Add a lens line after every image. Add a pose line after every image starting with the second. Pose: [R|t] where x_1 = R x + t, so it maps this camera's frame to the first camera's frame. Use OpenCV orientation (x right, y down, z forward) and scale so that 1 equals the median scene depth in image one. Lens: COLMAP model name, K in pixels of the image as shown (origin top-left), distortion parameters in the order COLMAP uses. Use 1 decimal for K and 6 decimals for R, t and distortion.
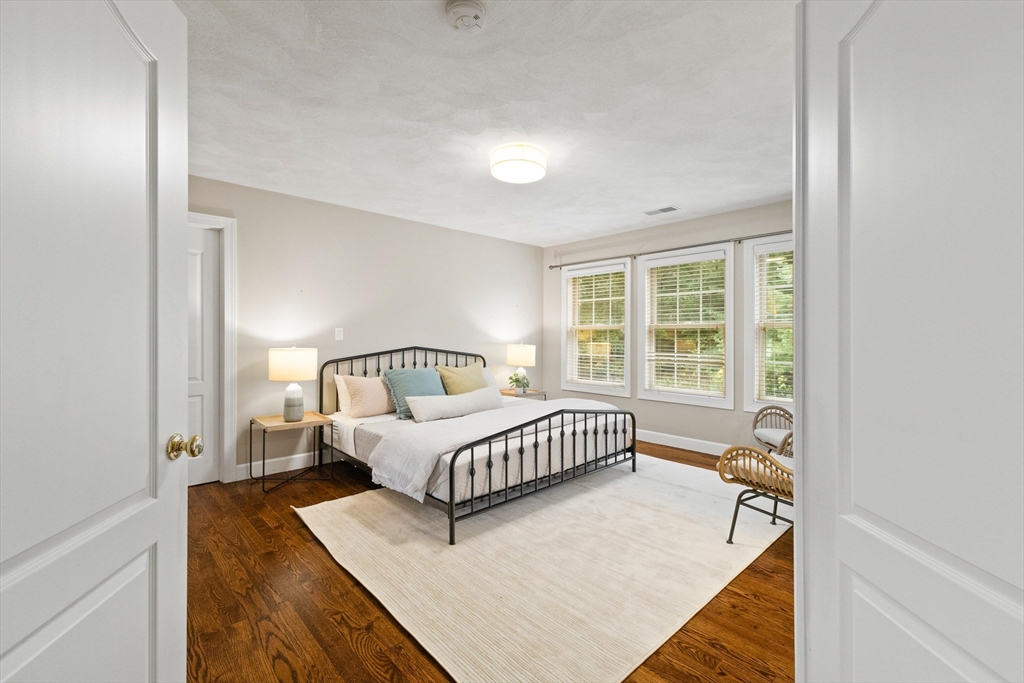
lens RADIAL K [[439.1, 0, 510.9], [0, 439.1, 338.9], [0, 0, 1]] dist [0.008089, -0.000079]
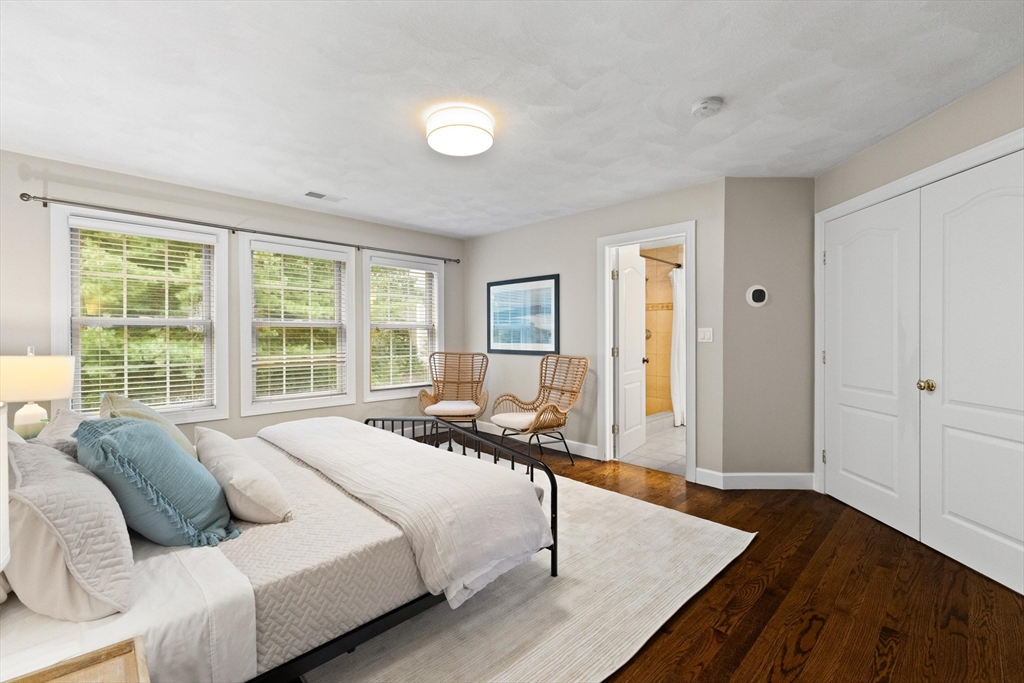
lens RADIAL K [[439.1, 0, 510.9], [0, 439.1, 338.9], [0, 0, 1]] dist [0.008089, -0.000079]
pose [[-0.028802, -0.012205, 0.999511, -0.850679], [0.006675, 0.999901, 0.012402, -0.011677], [-0.999563, 0.007029, -0.028718, 0.946283]]
